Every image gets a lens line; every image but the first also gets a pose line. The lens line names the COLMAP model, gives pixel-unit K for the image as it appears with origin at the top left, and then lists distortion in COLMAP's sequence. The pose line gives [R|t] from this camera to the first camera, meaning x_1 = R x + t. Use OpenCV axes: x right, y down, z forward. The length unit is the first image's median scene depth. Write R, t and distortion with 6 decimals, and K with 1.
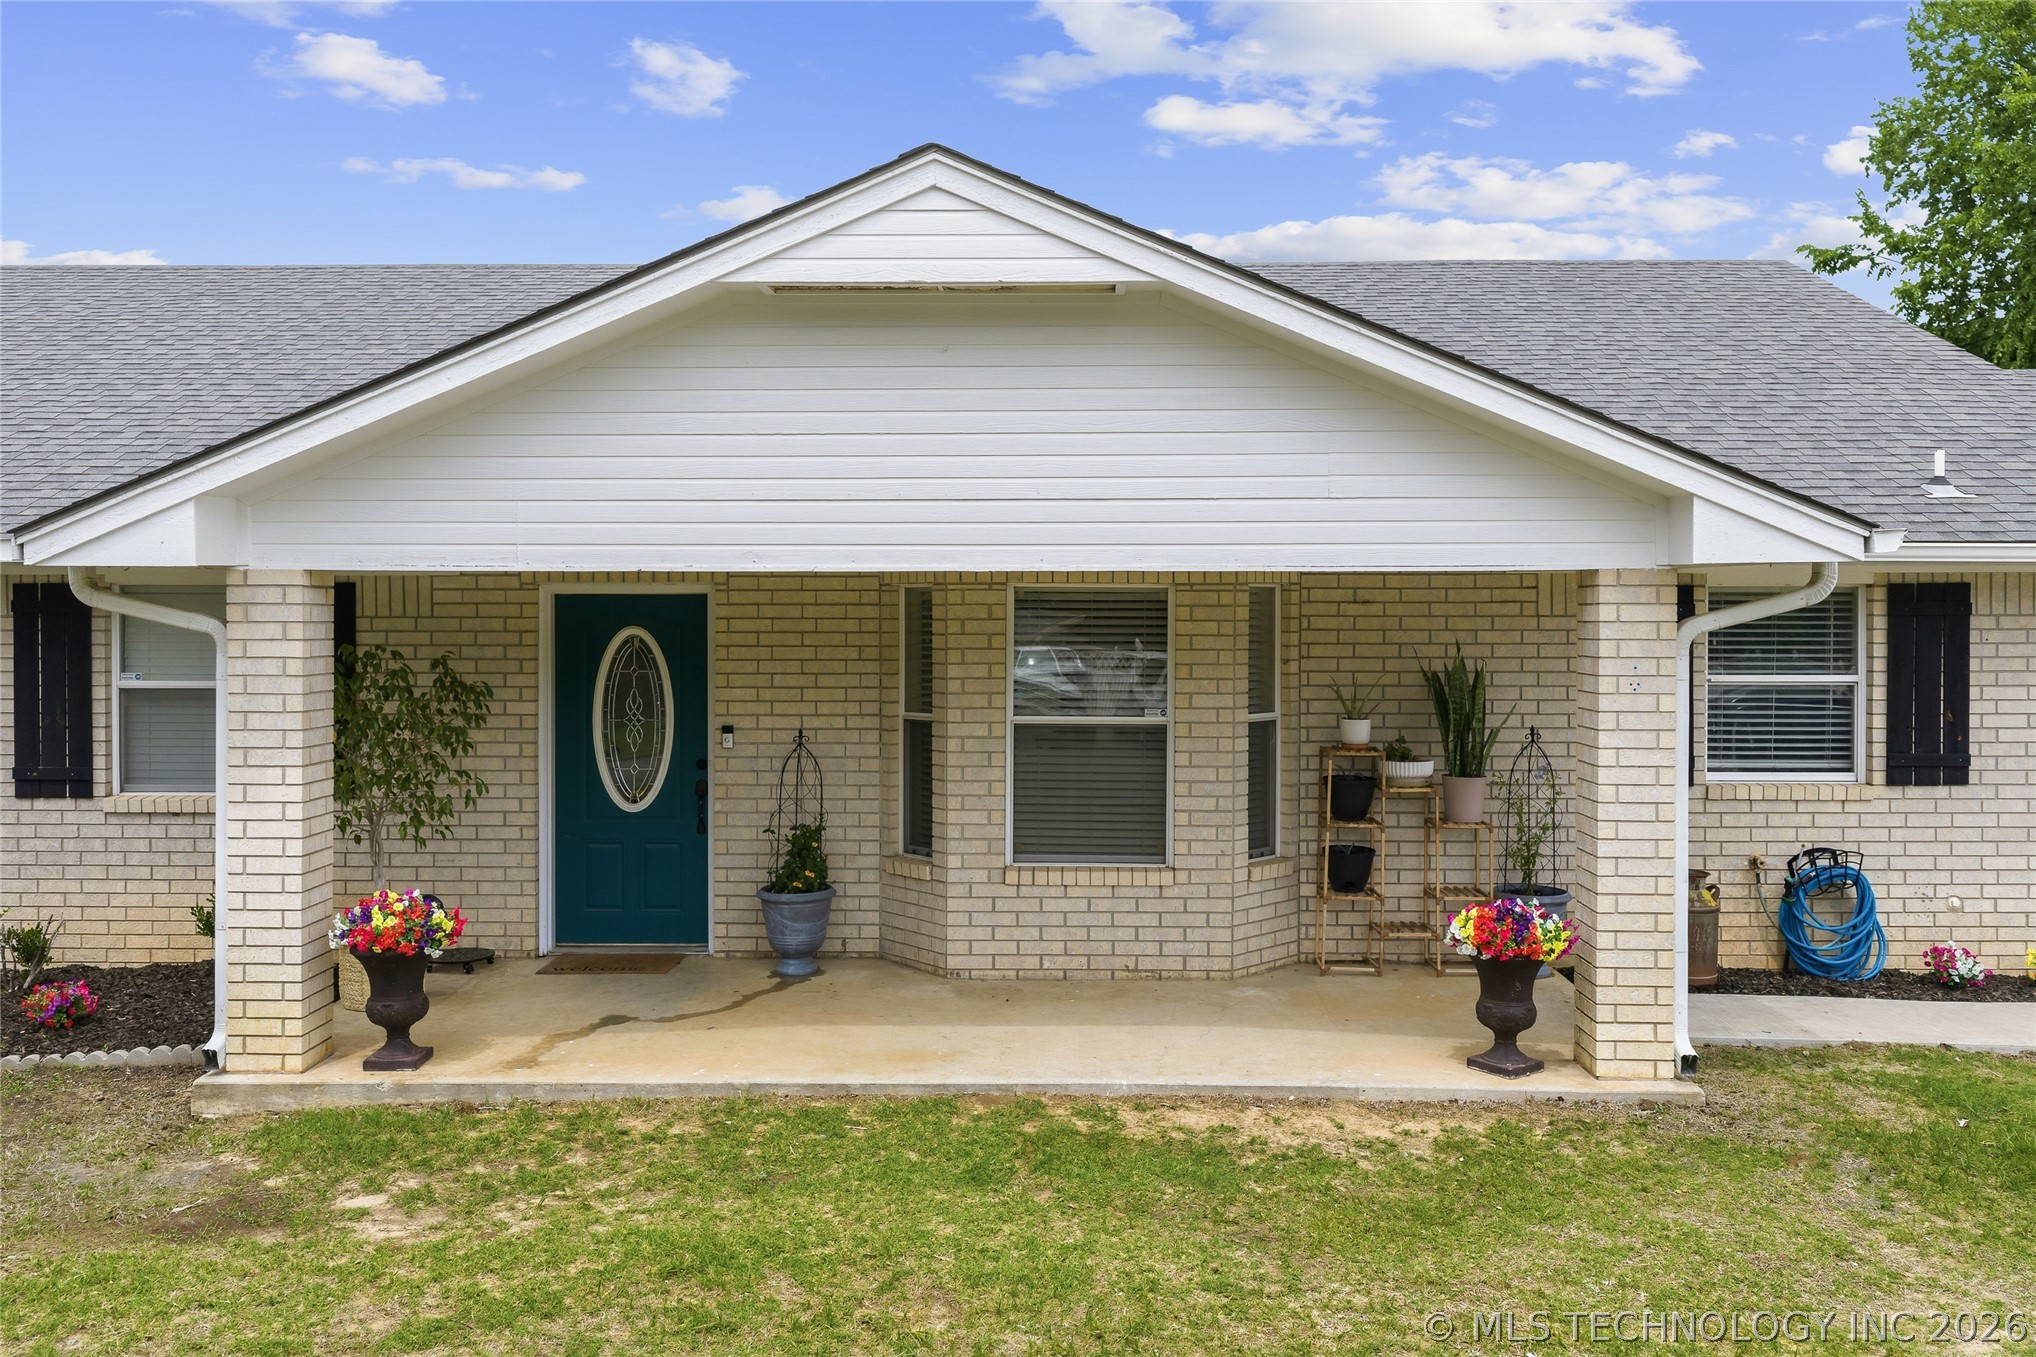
lens RADIAL K [[1699.4, 0, 974.8], [0, 1699.4, 686.1], [0, 0, 1]] dist [0.033051, -0.063208]
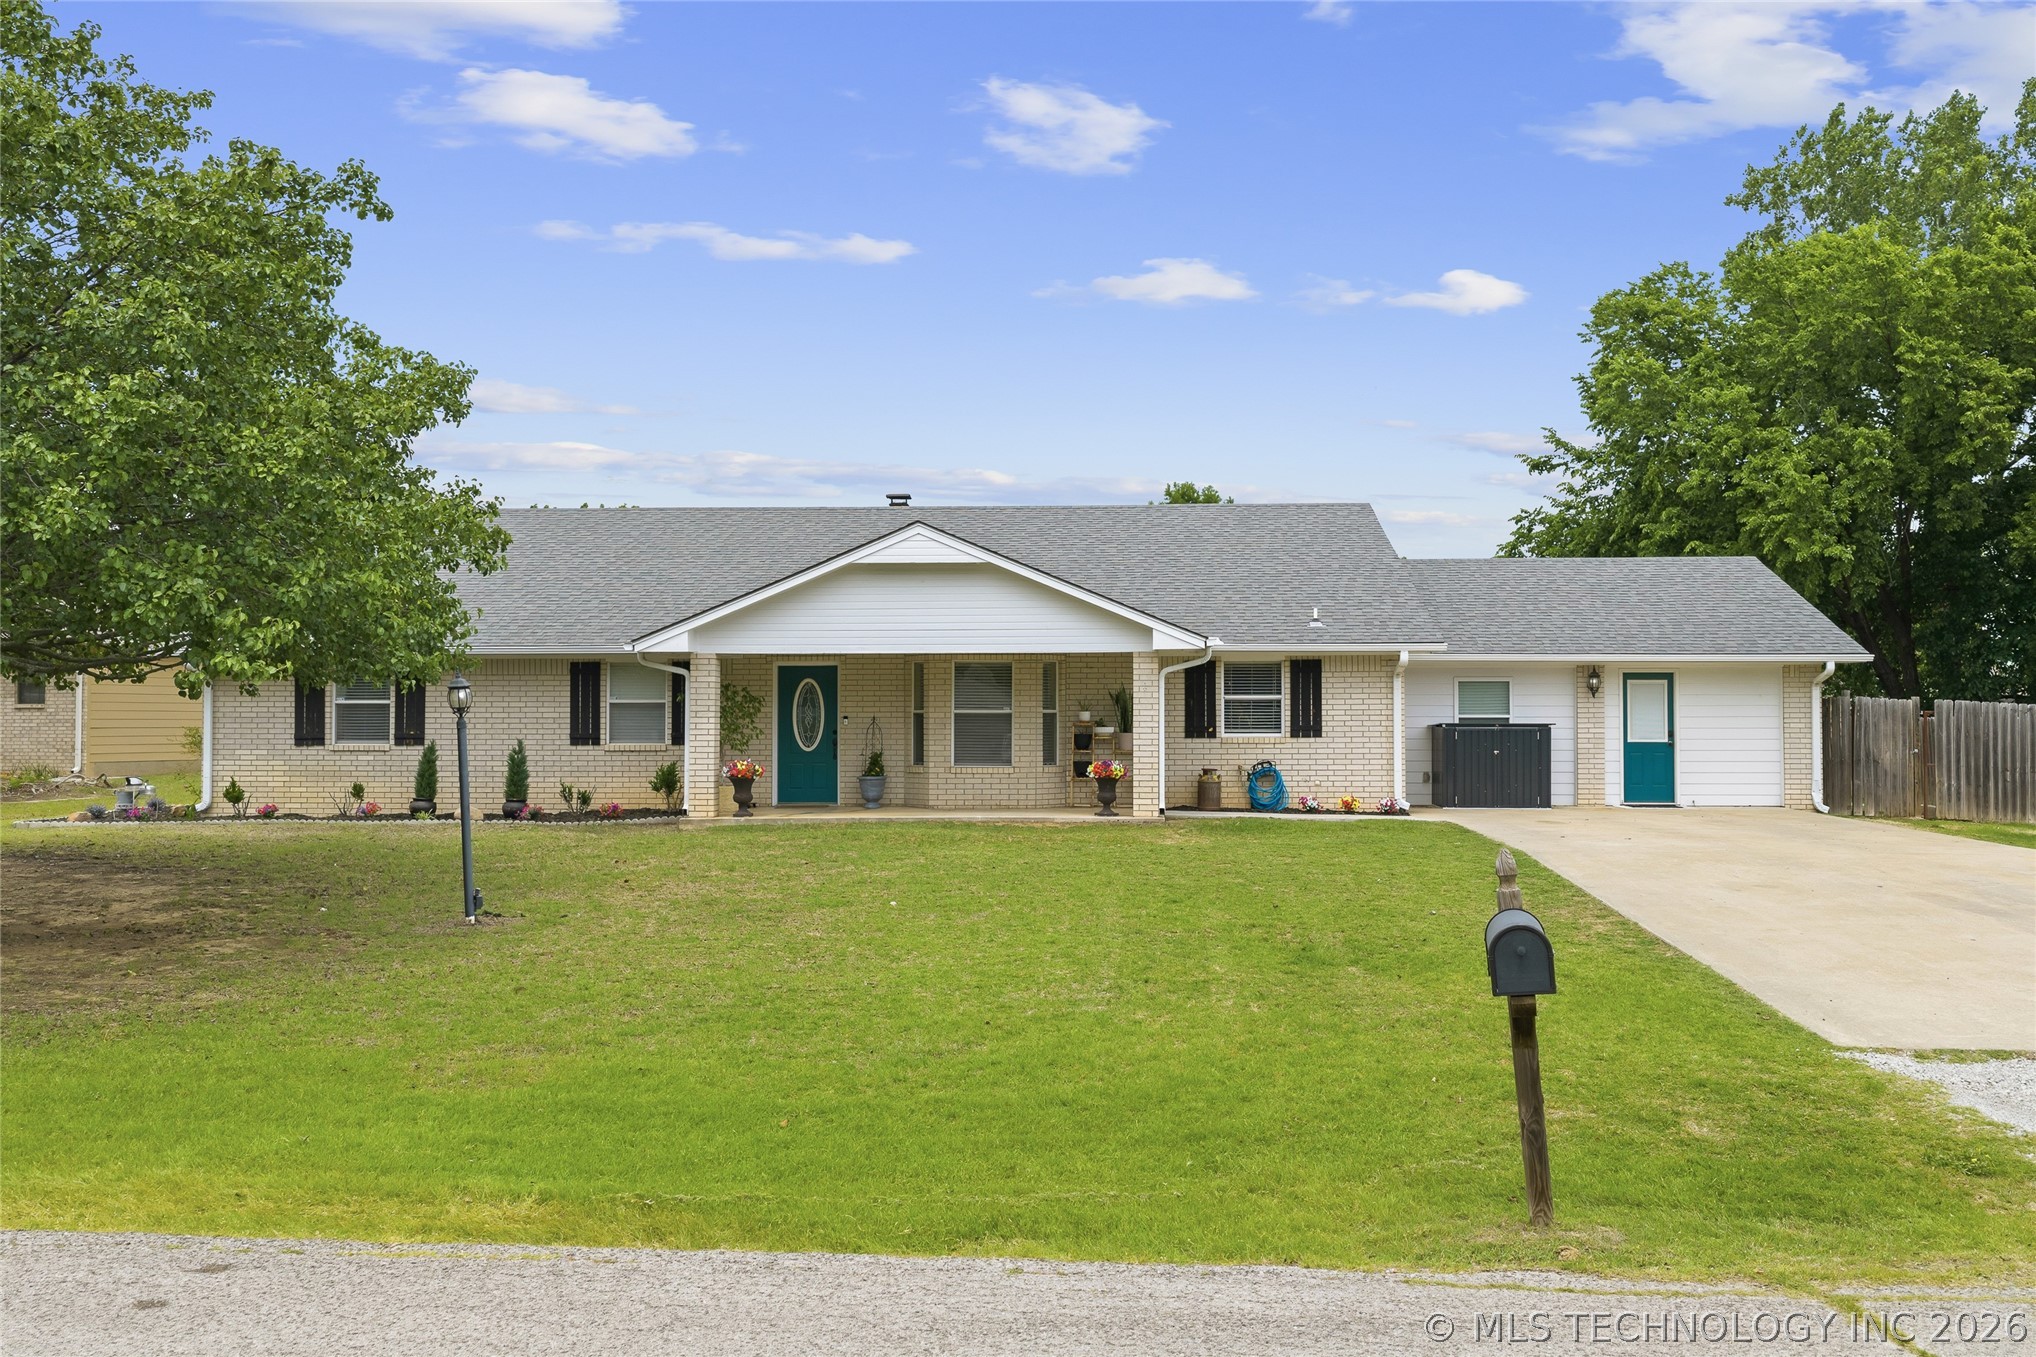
lens RADIAL K [[1699.4, 0, 974.8], [0, 1699.4, 686.1], [0, 0, 1]] dist [0.033051, -0.063208]
pose [[0.999758, -0.002327, -0.021868, 0.111236], [0.000784, 0.997525, -0.070308, 0.164311], [0.021977, 0.070274, 0.997286, -1.624353]]
